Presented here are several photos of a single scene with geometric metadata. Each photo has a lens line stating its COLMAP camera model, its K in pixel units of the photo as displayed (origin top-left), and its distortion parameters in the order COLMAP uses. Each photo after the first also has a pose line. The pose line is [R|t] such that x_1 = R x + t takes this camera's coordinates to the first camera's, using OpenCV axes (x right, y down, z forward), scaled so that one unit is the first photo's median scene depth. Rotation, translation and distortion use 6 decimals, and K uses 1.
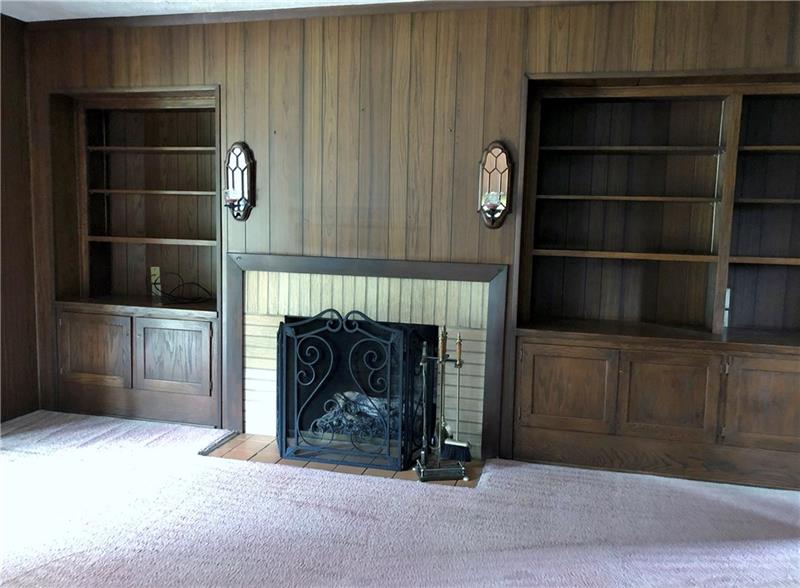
lens RADIAL K [[695.8, 0, 400.6], [0, 695.8, 306.6], [0, 0, 1]] dist [0.005906, -0.004935]
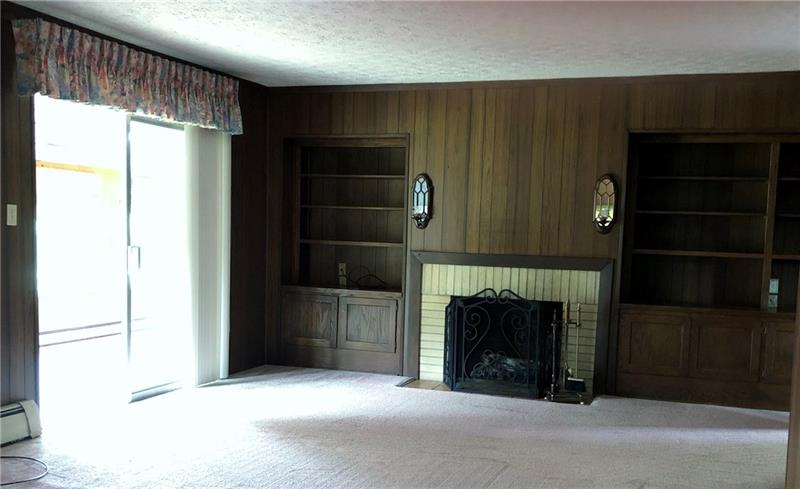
lens RADIAL K [[781.5, 0, 399.0], [0, 781.5, 310.3], [0, 0, 1]] dist [0.099900, -0.467486]
pose [[0.992561, 0.015346, -0.120774, -0.082293], [-0.017779, 0.999660, -0.019096, 0.078836], [0.120440, 0.021101, 0.992496, -0.616326]]
